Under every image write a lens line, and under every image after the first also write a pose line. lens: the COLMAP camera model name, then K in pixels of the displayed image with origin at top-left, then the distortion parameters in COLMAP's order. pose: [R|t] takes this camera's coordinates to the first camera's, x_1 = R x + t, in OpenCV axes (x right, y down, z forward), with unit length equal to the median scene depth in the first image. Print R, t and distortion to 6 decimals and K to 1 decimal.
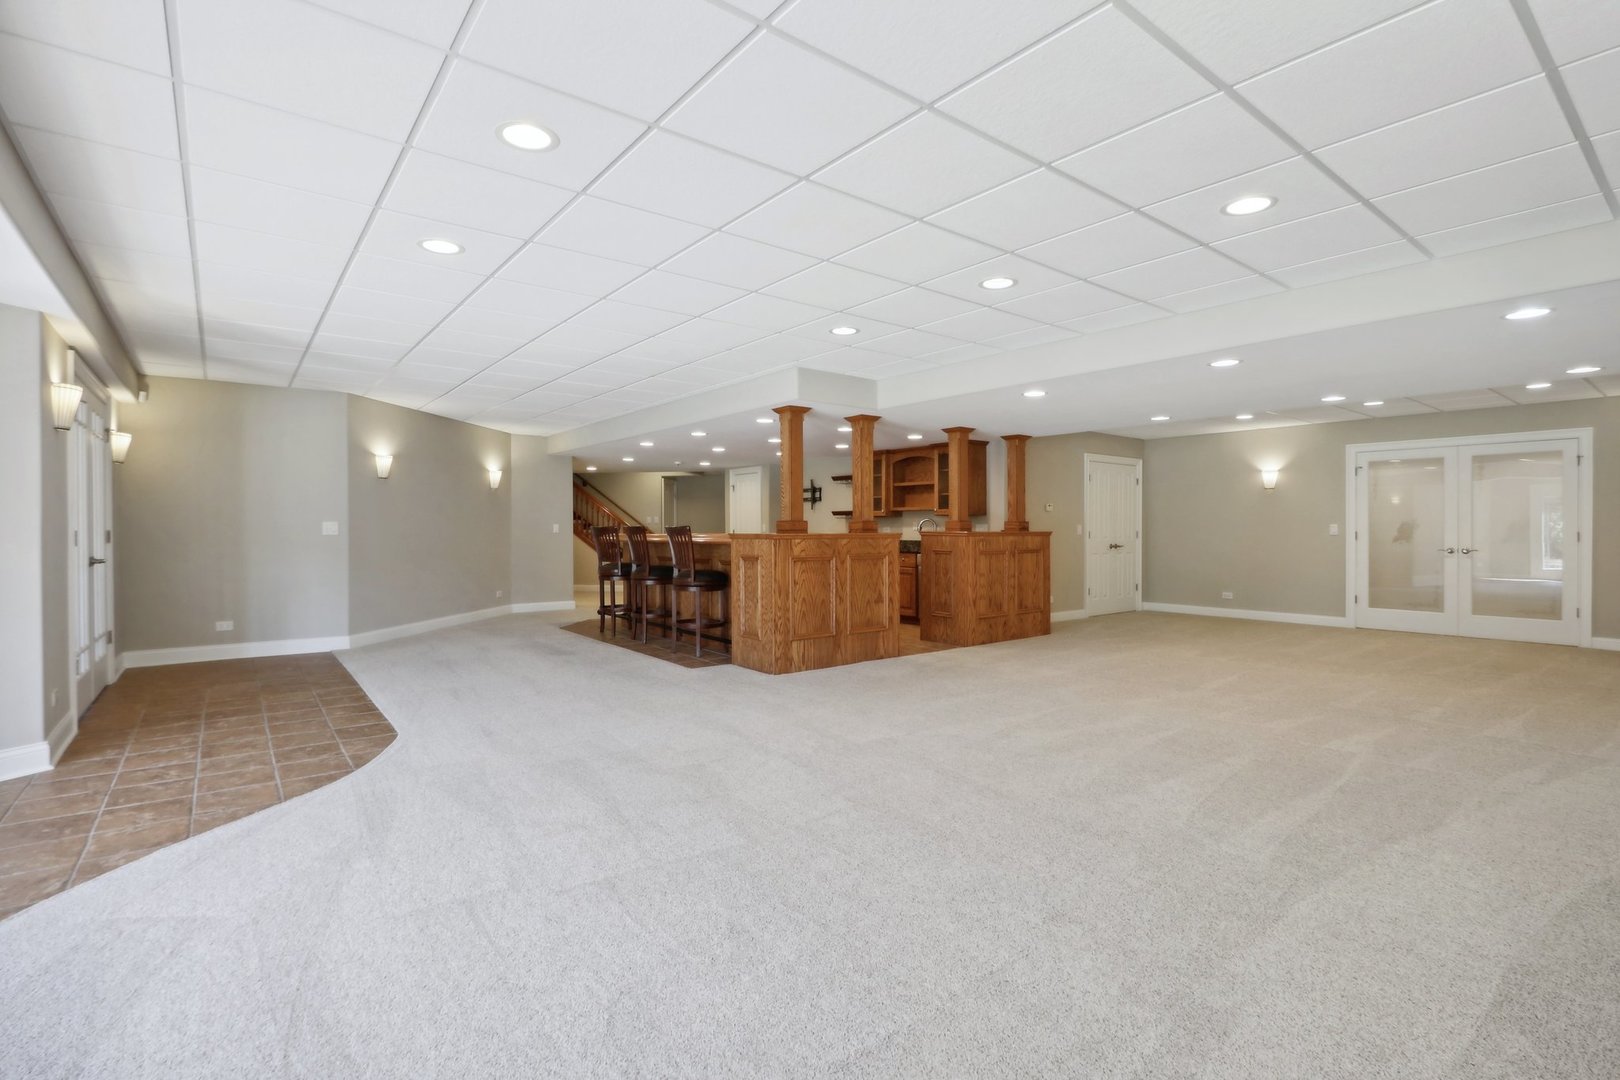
lens RADIAL K [[756.5, 0, 805.8], [0, 756.5, 535.9], [0, 0, 1]] dist [-0.010871, 0.004519]
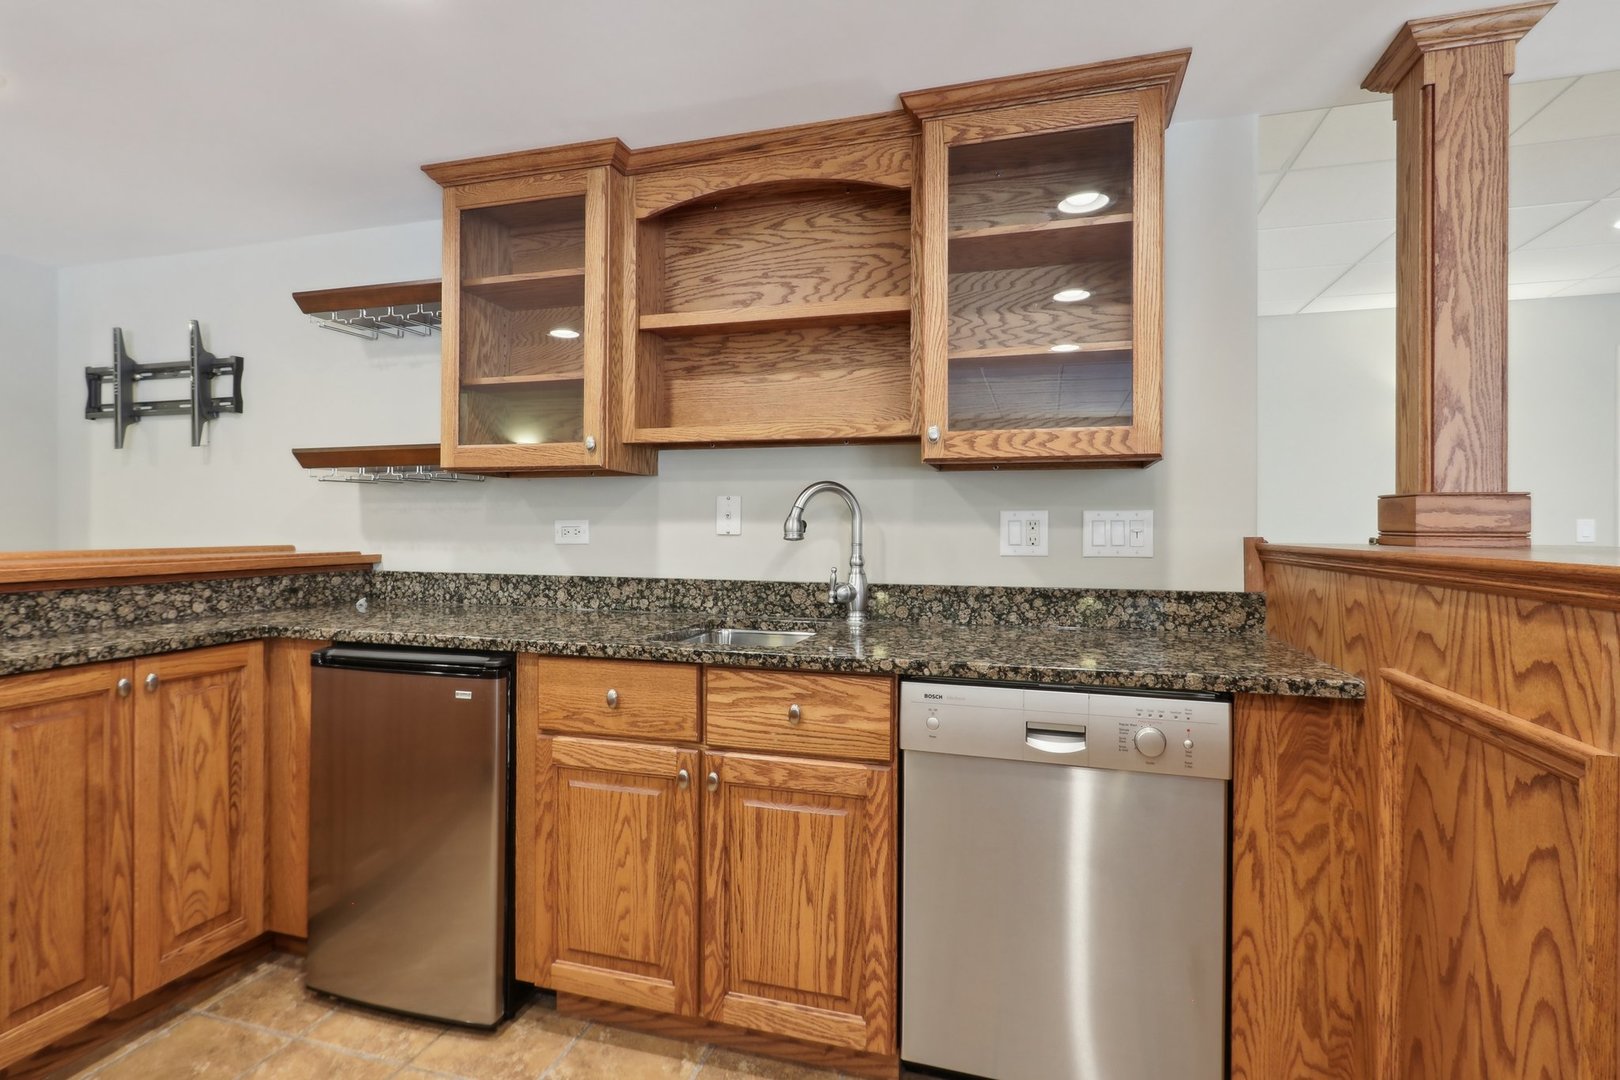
lens RADIAL K [[802.0, 0, 800.2], [0, 802.0, 527.7], [0, 0, 1]] dist [-0.010747, 0.006750]
pose [[0.816088, -0.002598, 0.577922, 0.021069], [0.004470, 0.999988, -0.001817, -0.008226], [-0.577911, 0.004066, 0.816090, 0.786125]]
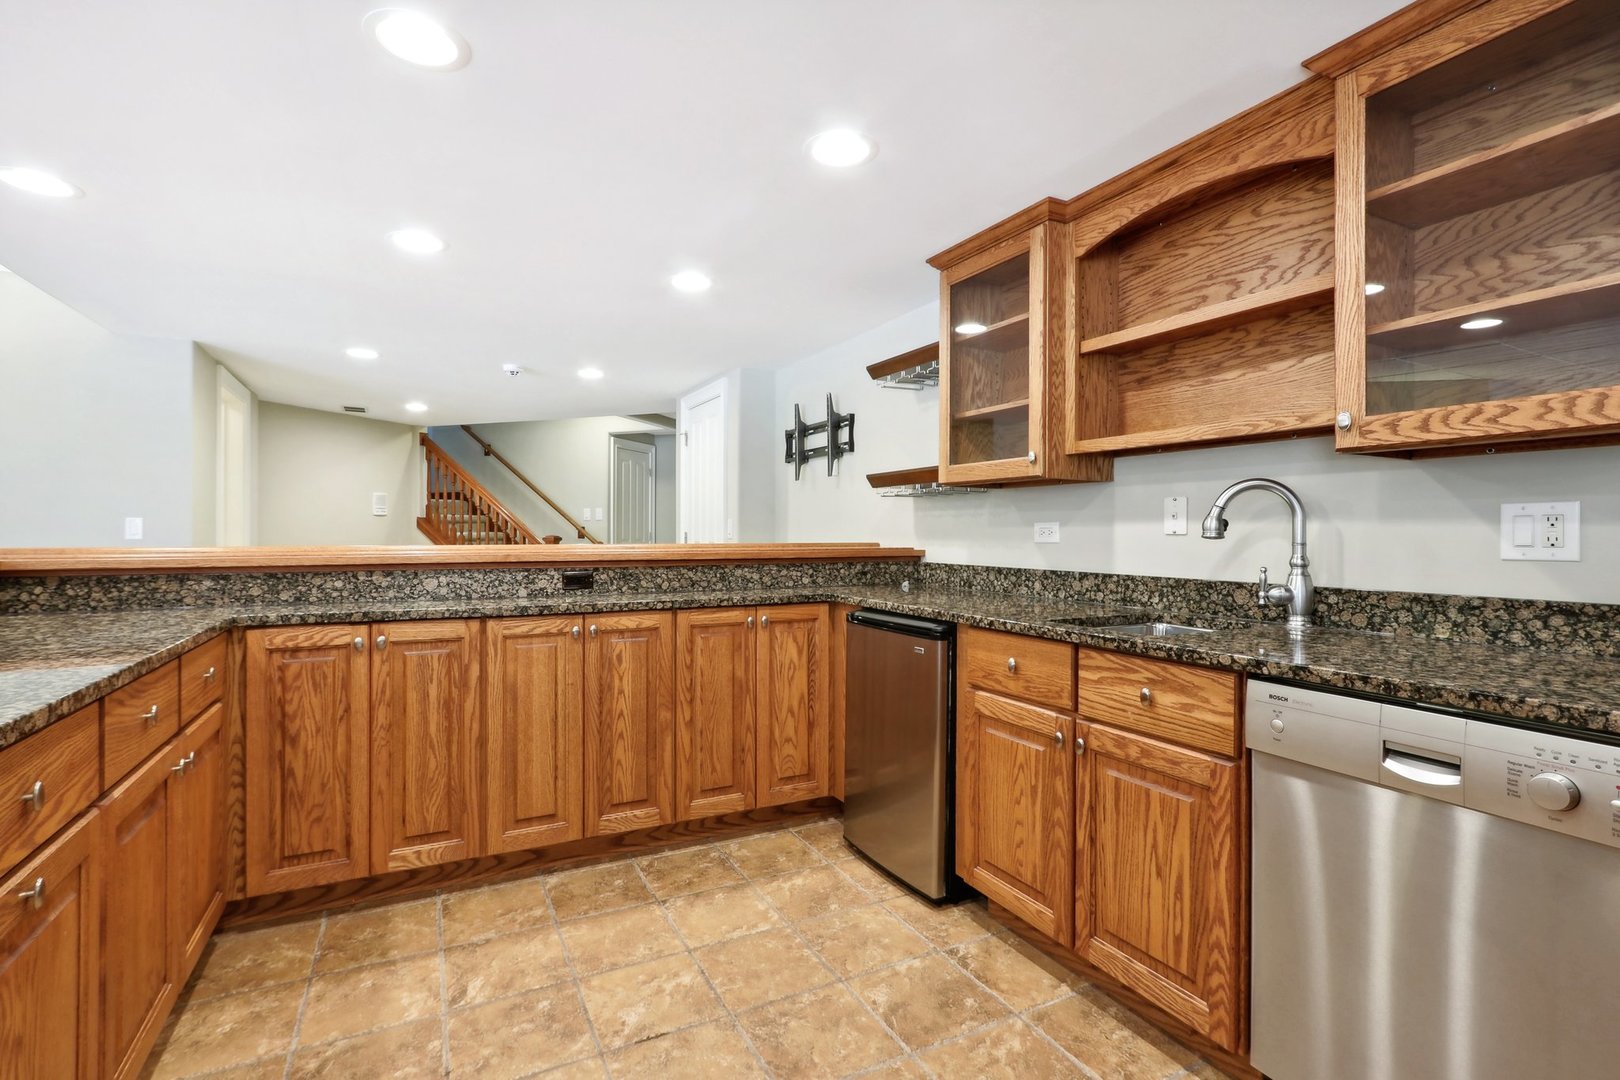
lens RADIAL K [[756.5, 0, 797.8], [0, 756.5, 532.3], [0, 0, 1]] dist [-0.010871, 0.004519]
pose [[0.981040, -0.002033, -0.193796, 0.073619], [0.000386, 0.999963, -0.008536, -0.005303], [0.193806, 0.008300, 0.981005, 0.740472]]
